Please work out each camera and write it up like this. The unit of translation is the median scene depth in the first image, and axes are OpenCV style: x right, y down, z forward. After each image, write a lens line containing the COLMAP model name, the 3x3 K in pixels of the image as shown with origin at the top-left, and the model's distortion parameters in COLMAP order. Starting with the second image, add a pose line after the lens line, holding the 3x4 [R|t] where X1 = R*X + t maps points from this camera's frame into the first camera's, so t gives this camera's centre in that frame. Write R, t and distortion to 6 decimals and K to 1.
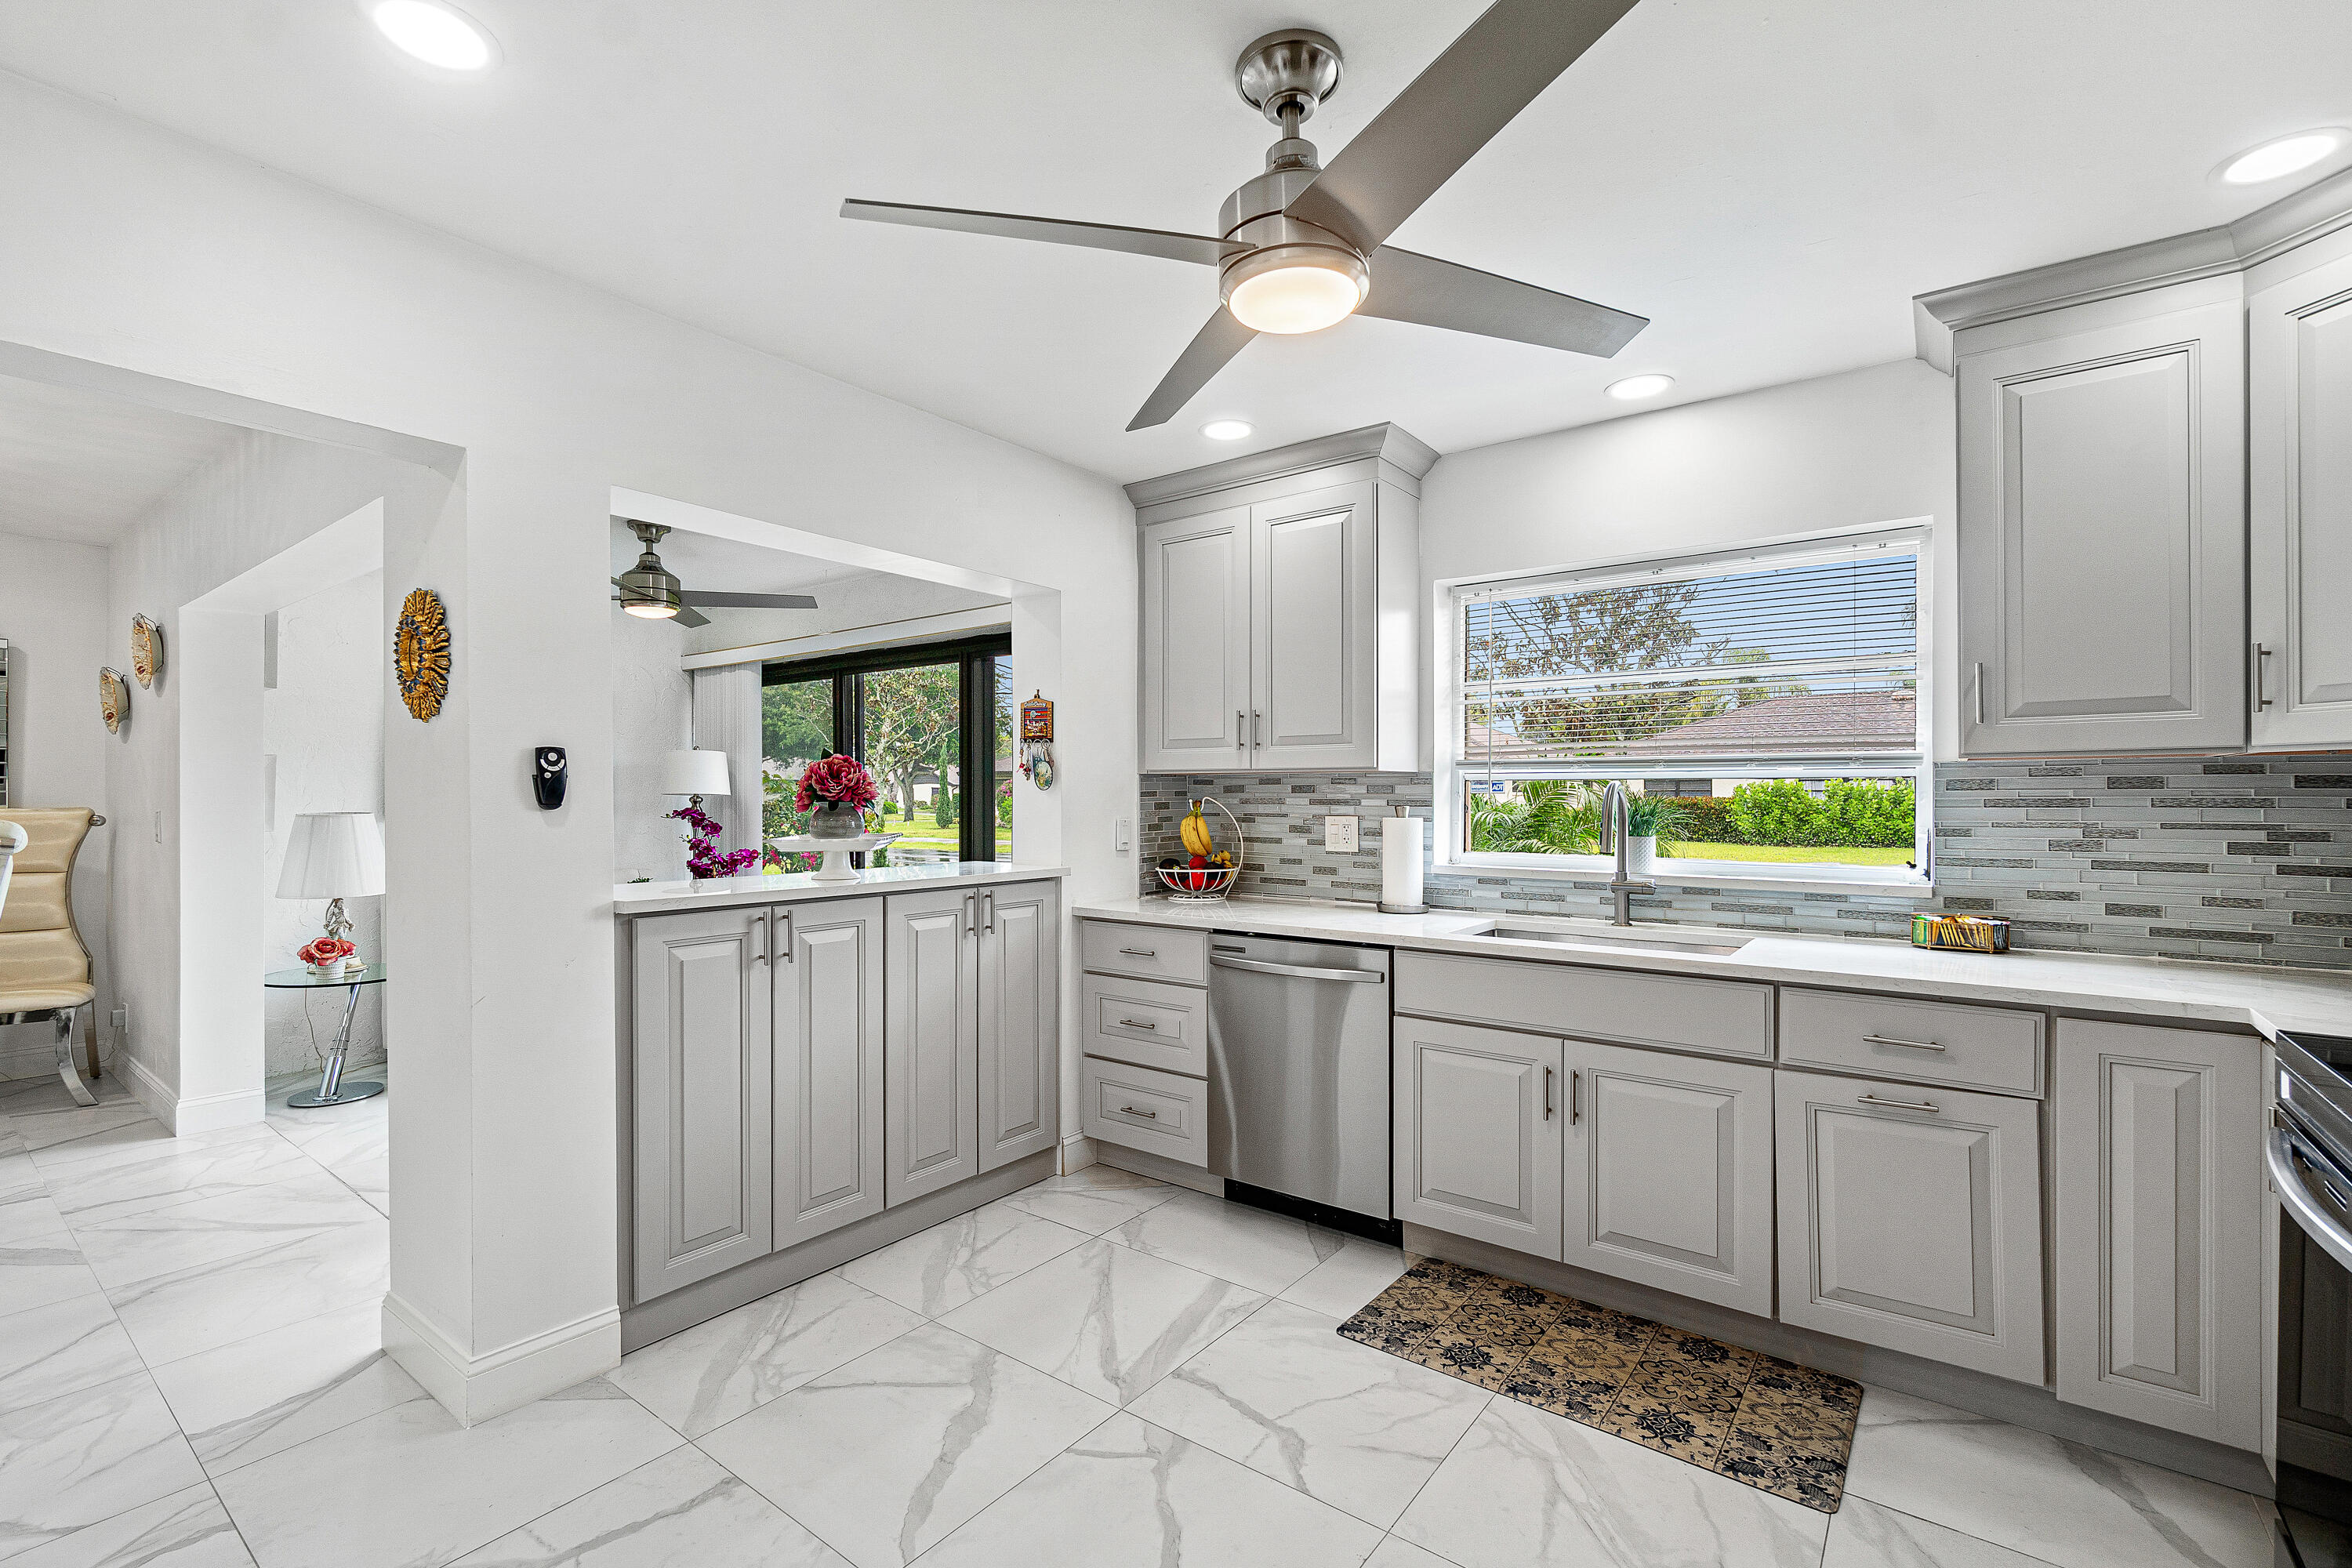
lens RADIAL K [[1031.7, 0, 1190.6], [0, 1031.7, 826.4], [0, 0, 1]] dist [-0.008175, 0.001574]
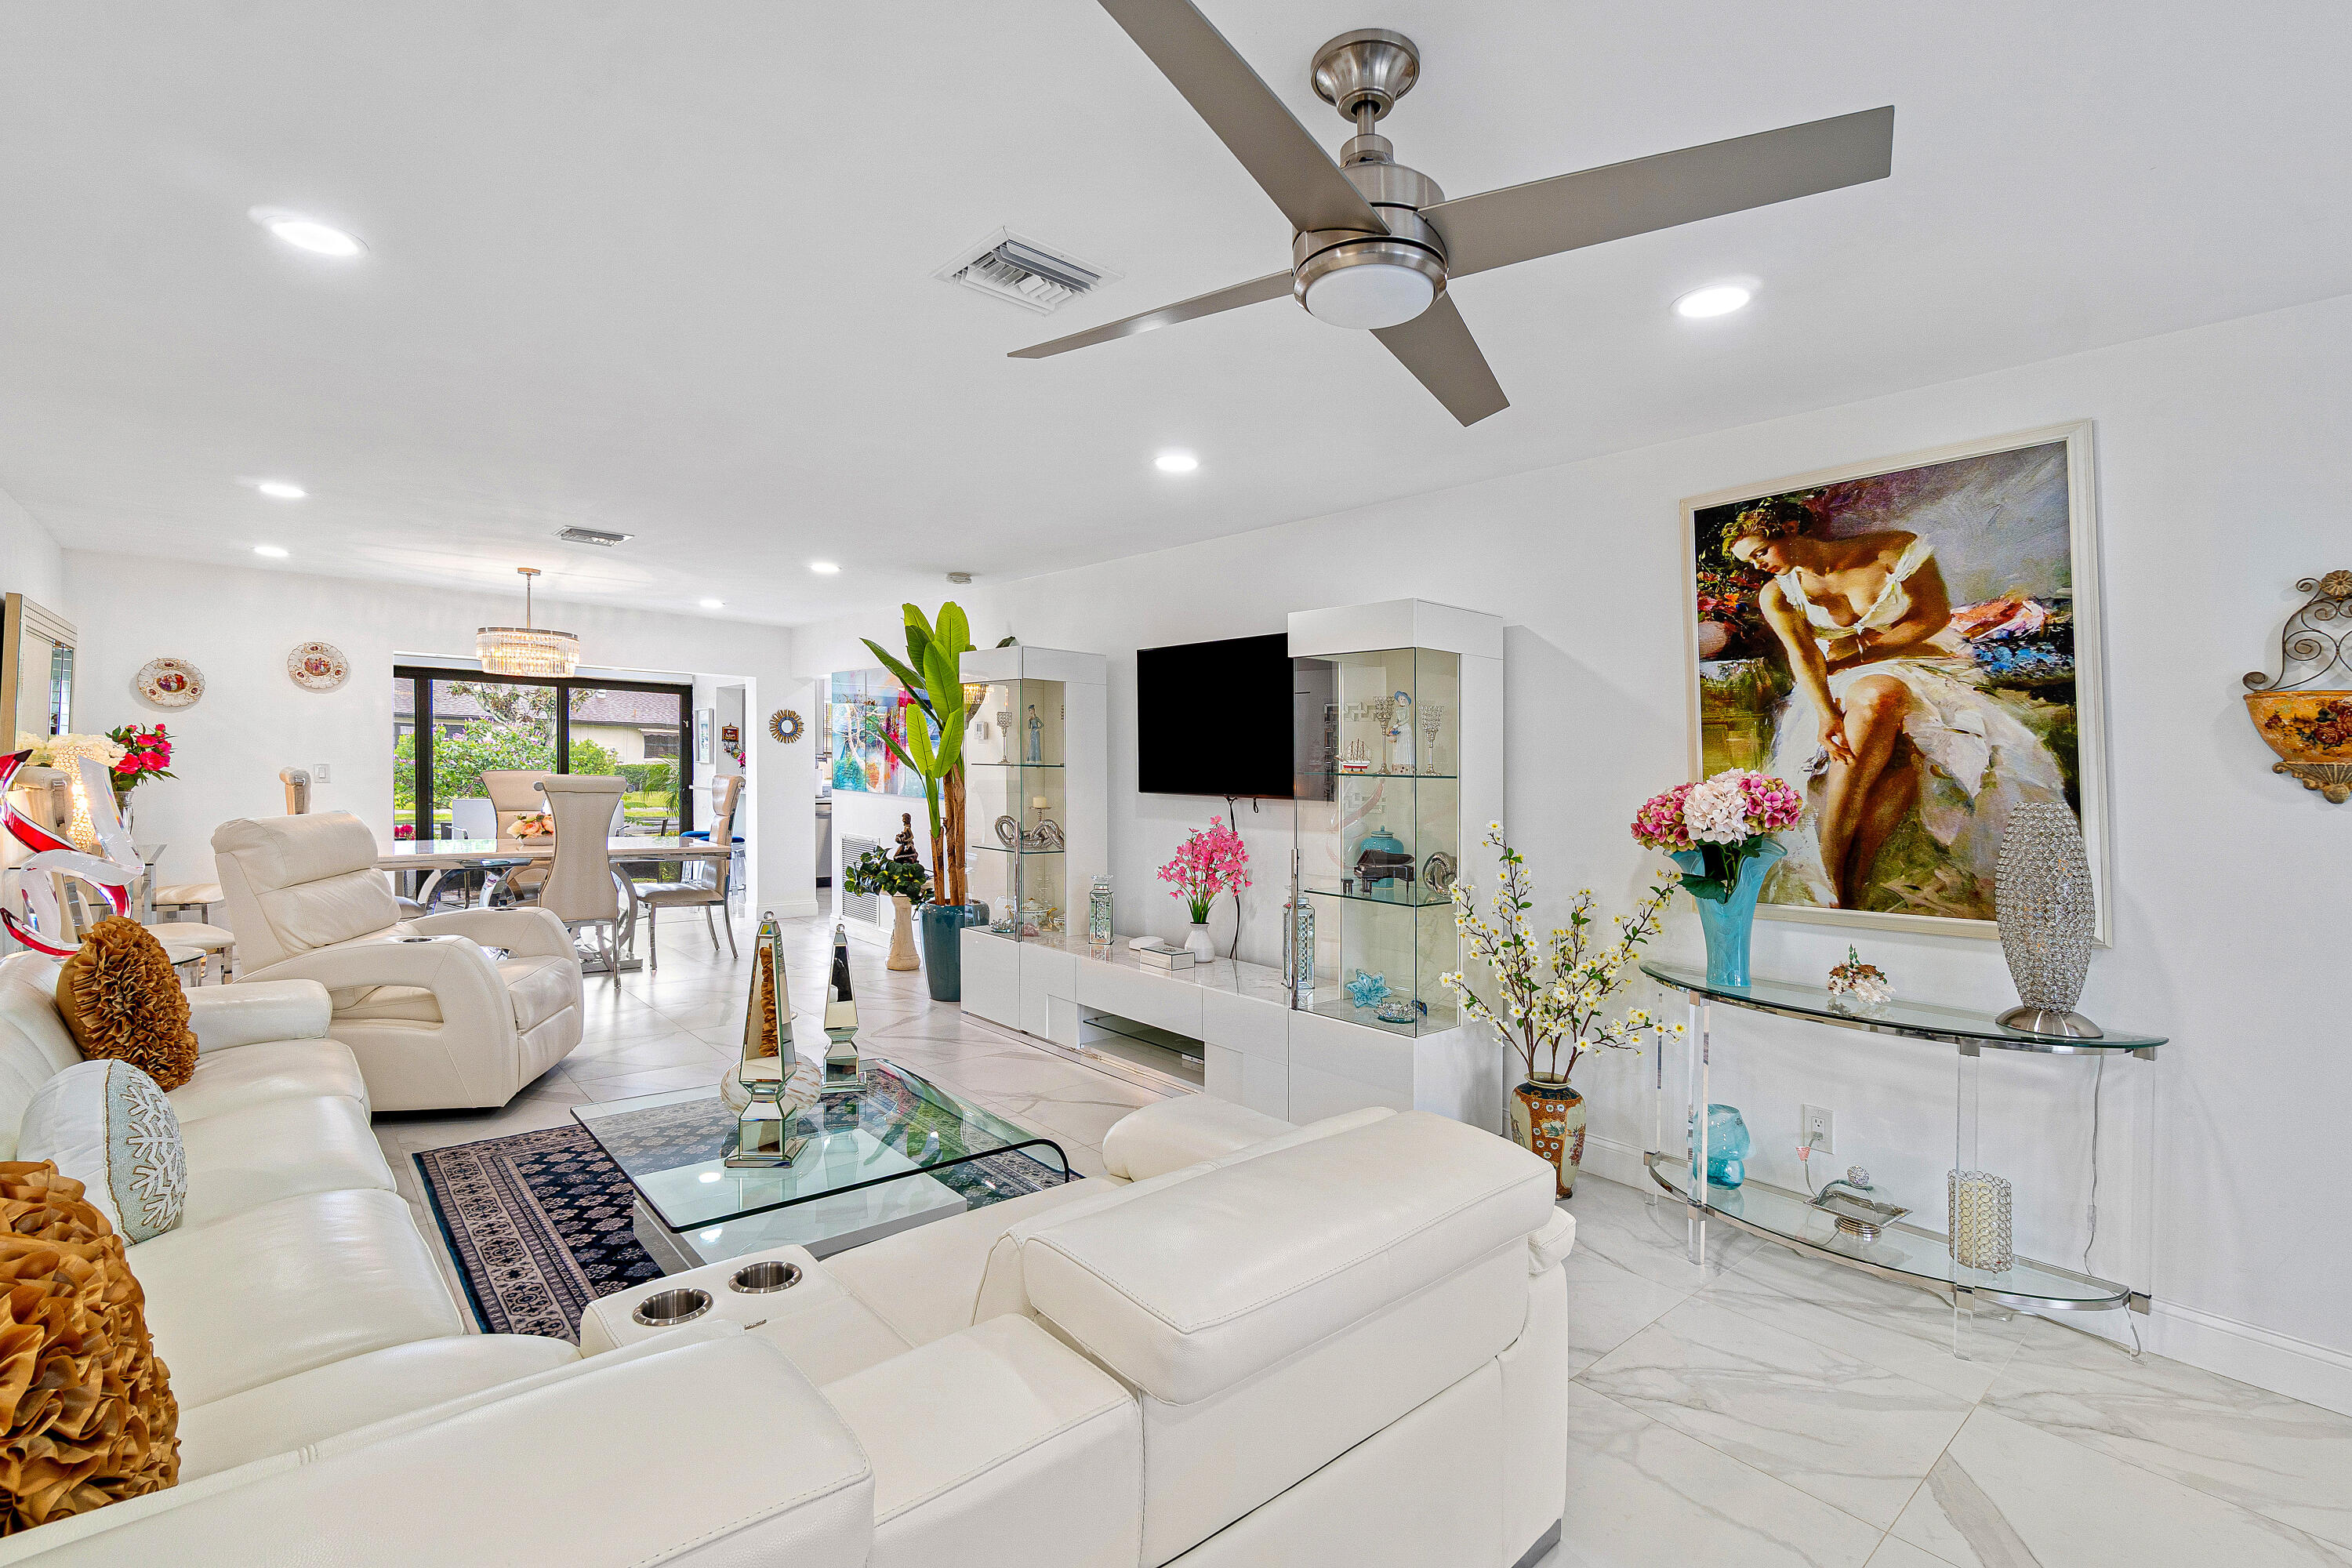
lens RADIAL K [[1031.7, 0, 1188.6], [0, 1031.7, 798.8], [0, 0, 1]] dist [-0.008175, 0.001574]
pose [[0.197323, -0.025682, 0.980002, -3.408808], [0.009119, 0.999662, 0.024361, 0.021358], [-0.980296, 0.004130, 0.197491, -1.014073]]
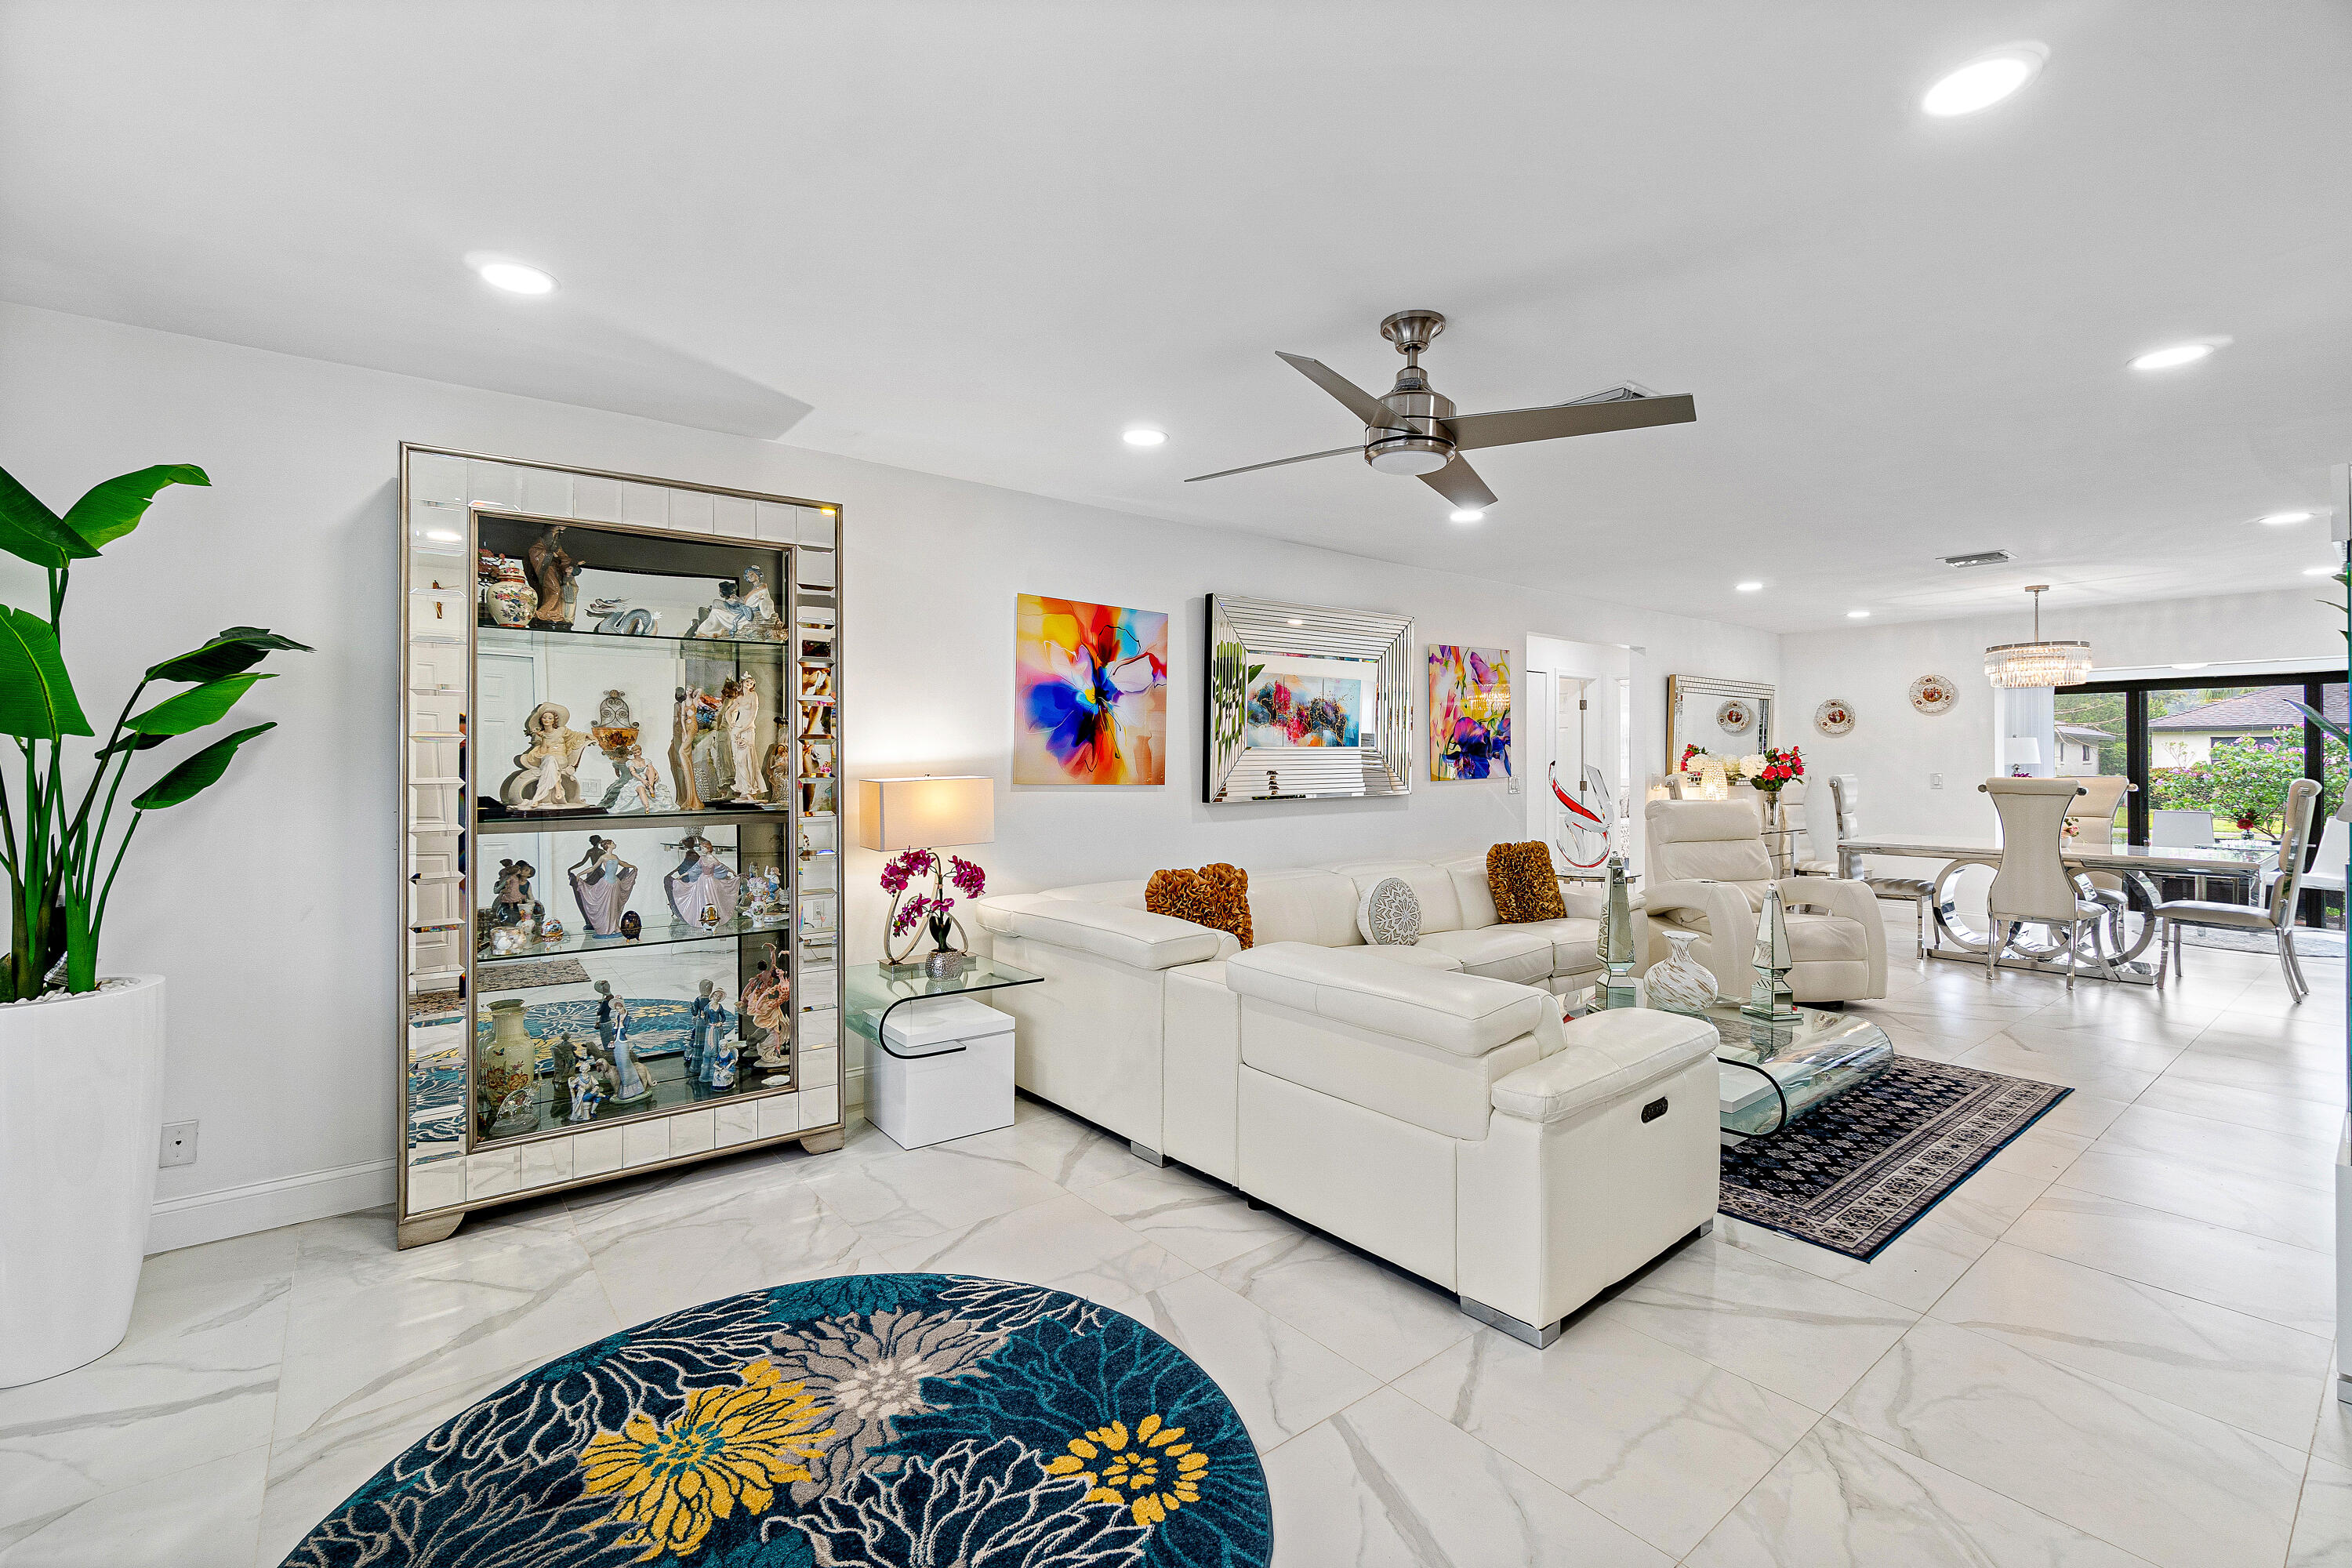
lens RADIAL K [[1031.7, 0, 1170.5], [0, 1031.7, 771.7], [0, 0, 1]] dist [-0.008175, 0.001574]
pose [[0.967318, 0.004394, -0.253527, -2.838871], [-0.010895, 0.999647, -0.024245, 0.070432], [0.253331, 0.026215, 0.967024, -1.966558]]
